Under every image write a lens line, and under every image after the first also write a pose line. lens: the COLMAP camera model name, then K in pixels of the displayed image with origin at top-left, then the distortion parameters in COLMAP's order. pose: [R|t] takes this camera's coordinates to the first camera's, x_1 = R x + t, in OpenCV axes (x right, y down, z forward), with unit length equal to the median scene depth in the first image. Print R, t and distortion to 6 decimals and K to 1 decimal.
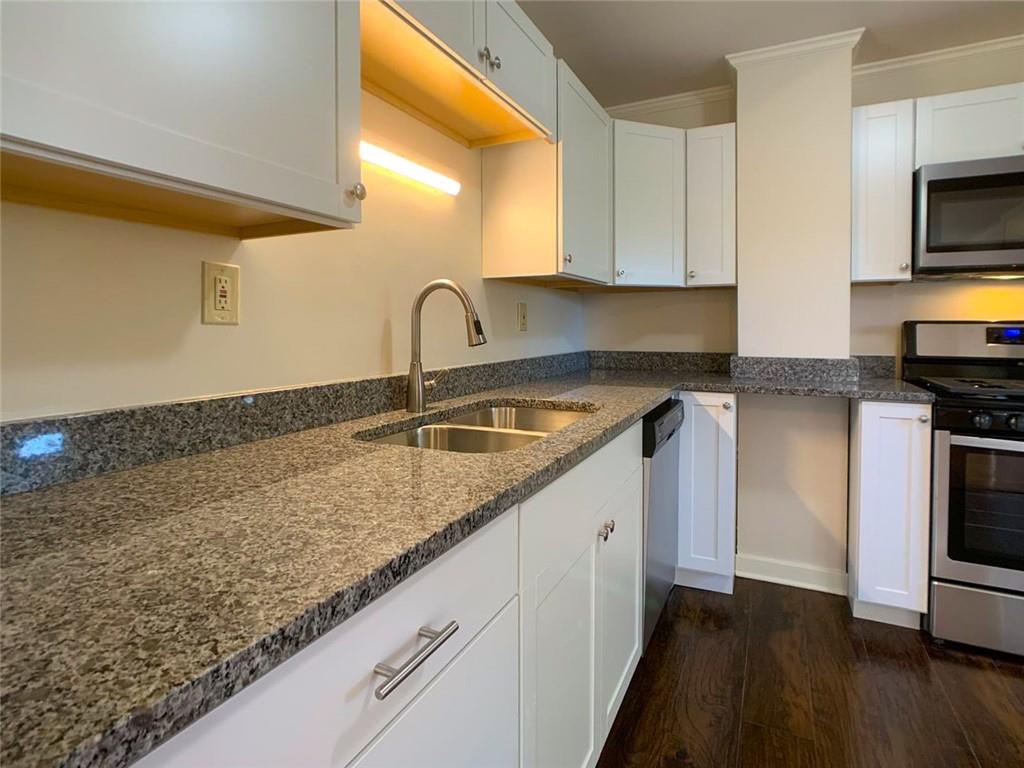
lens RADIAL K [[543.7, 0, 521.6], [0, 543.7, 336.4], [0, 0, 1]] dist [-0.012891, 0.000188]
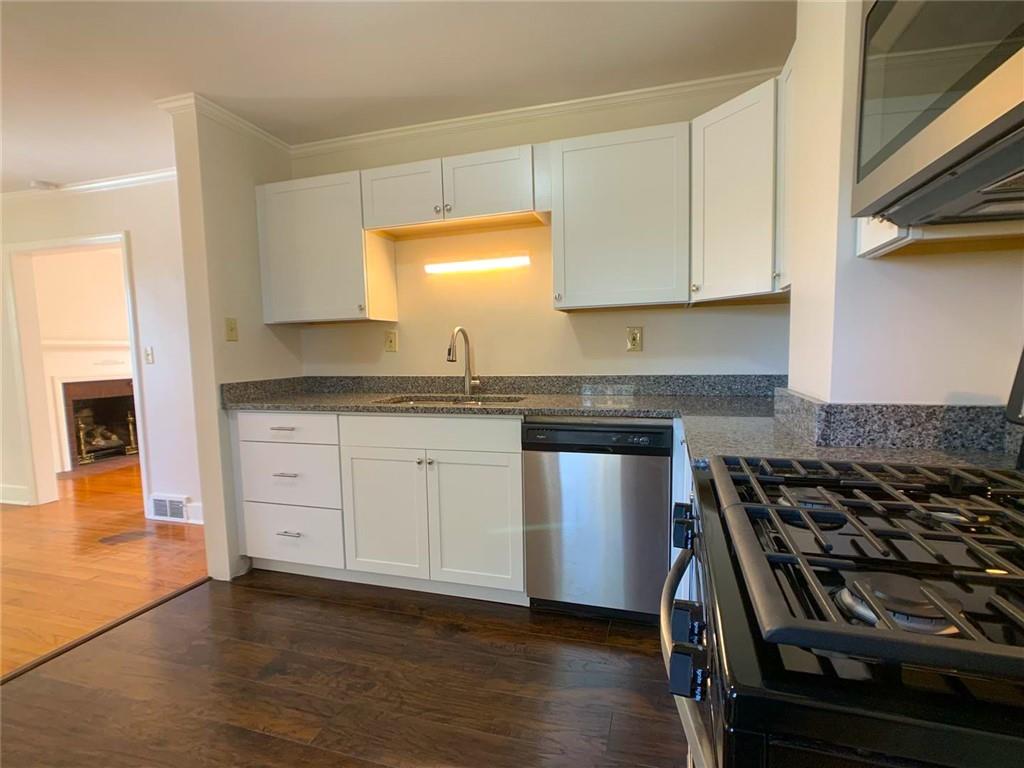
lens RADIAL K [[502.1, 0, 510.0], [0, 502.1, 401.1], [0, 0, 1]] dist [-0.013154, 0.000055]
pose [[0.140367, 0.094407, -0.985588, 1.164961], [0.000437, 0.995438, 0.095413, -0.008768], [0.990099, -0.013824, 0.139686, 0.660124]]
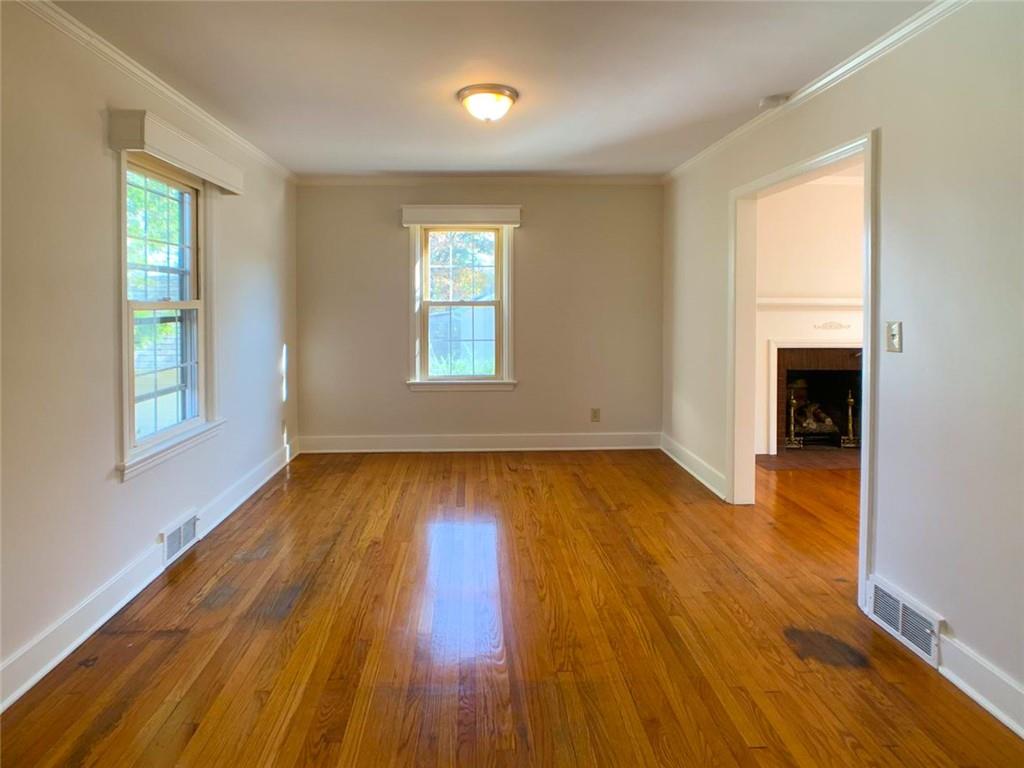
lens RADIAL K [[546.8, 0, 497.4], [0, 546.8, 312.9], [0, 0, 1]] dist [-0.004140, 0.001547]
pose [[-0.887338, 0.008684, -0.461038, 0.492125], [-0.009401, 0.999274, 0.036917, -0.079654], [0.461024, 0.037092, -0.886612, 0.273868]]
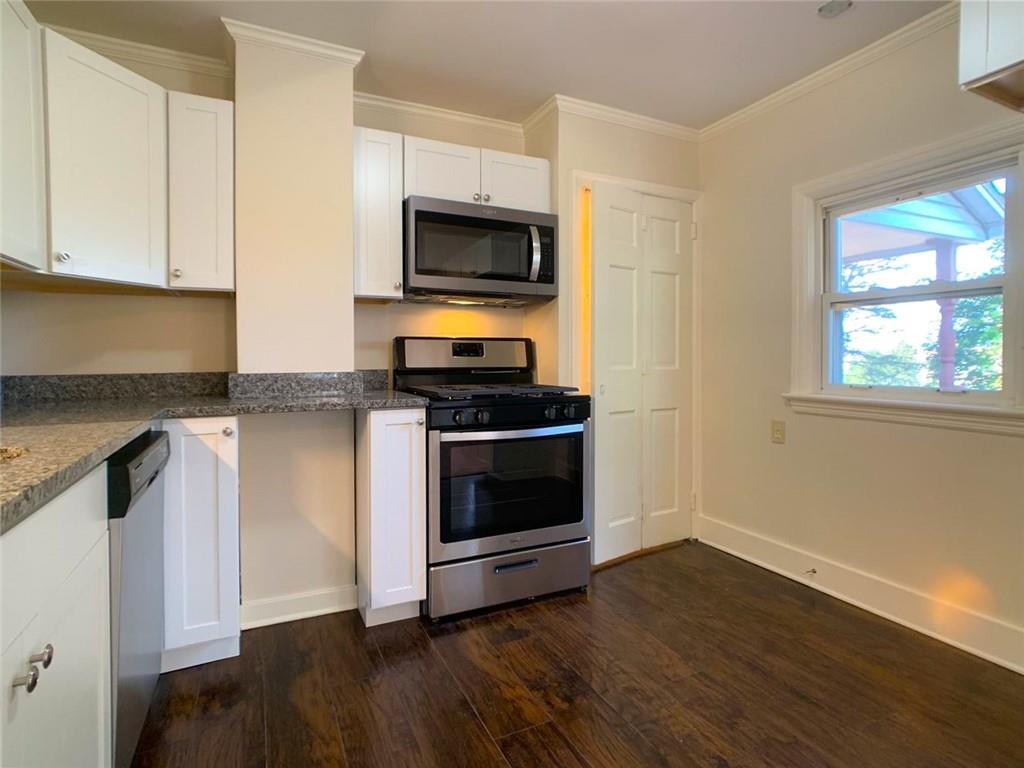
lens RADIAL K [[528.5, 0, 513.1], [0, 528.5, 358.4], [0, 0, 1]] dist [-0.010662, -0.000542]
pose [[0.629919, -0.007428, 0.776625, 0.029279], [0.018627, 0.999811, -0.005546, 0.030350], [-0.776437, 0.017960, 0.629939, 0.161786]]
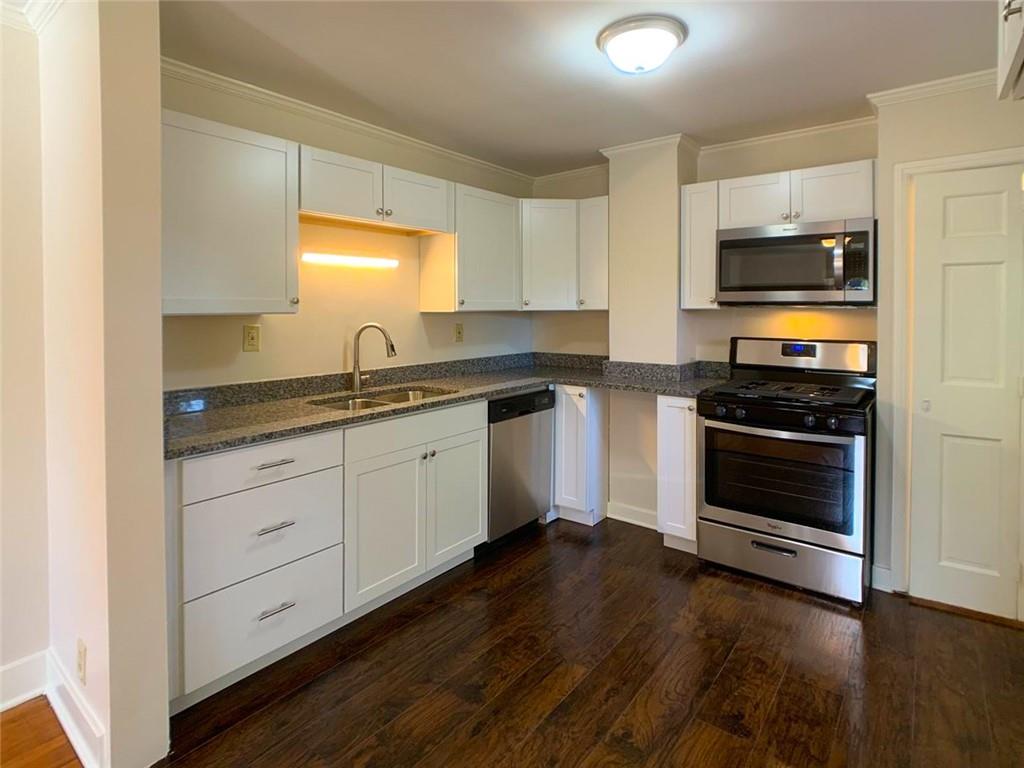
lens RADIAL K [[546.8, 0, 497.4], [0, 546.8, 312.9], [0, 0, 1]] dist [-0.004140, 0.001547]
pose [[0.972408, -0.001612, -0.233279, 0.531296], [-0.001196, 0.999929, -0.011893, -0.083655], [0.233282, 0.011843, 0.972337, -0.543648]]
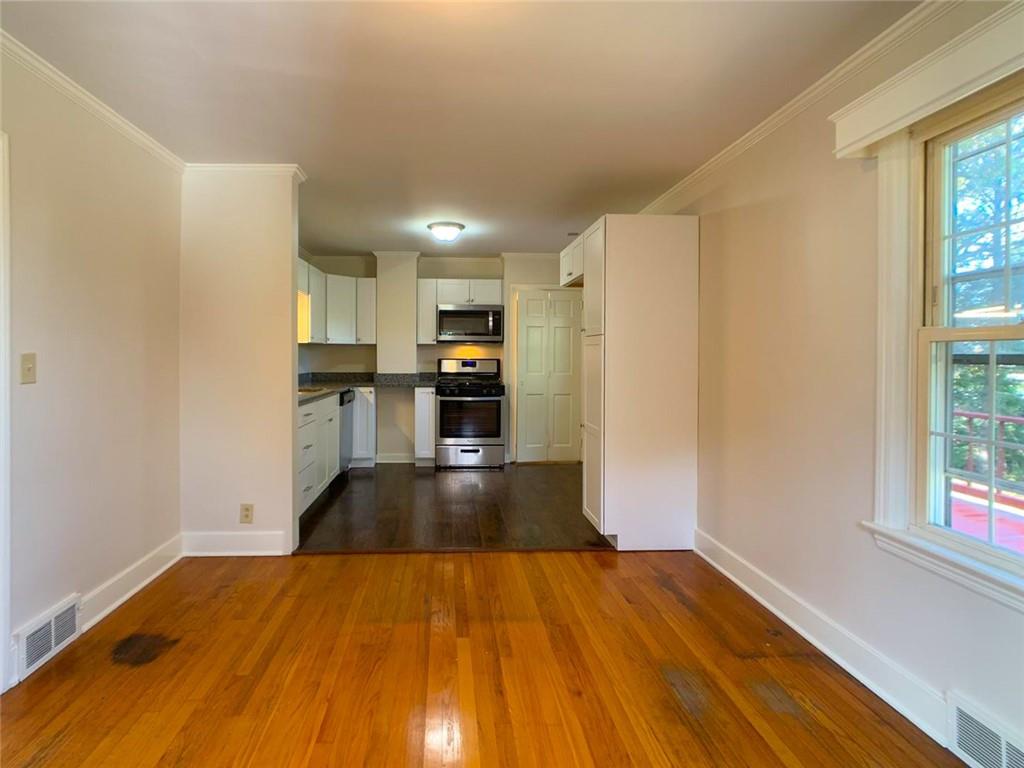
lens RADIAL K [[531.0, 0, 470.9], [0, 531.0, 355.7], [0, 0, 1]] dist [0.041300, 0.000019]
pose [[0.886881, -0.001212, 0.461996, -0.404330], [0.008748, 0.999861, -0.014170, -0.006289], [-0.461915, 0.016608, 0.886769, -1.596544]]
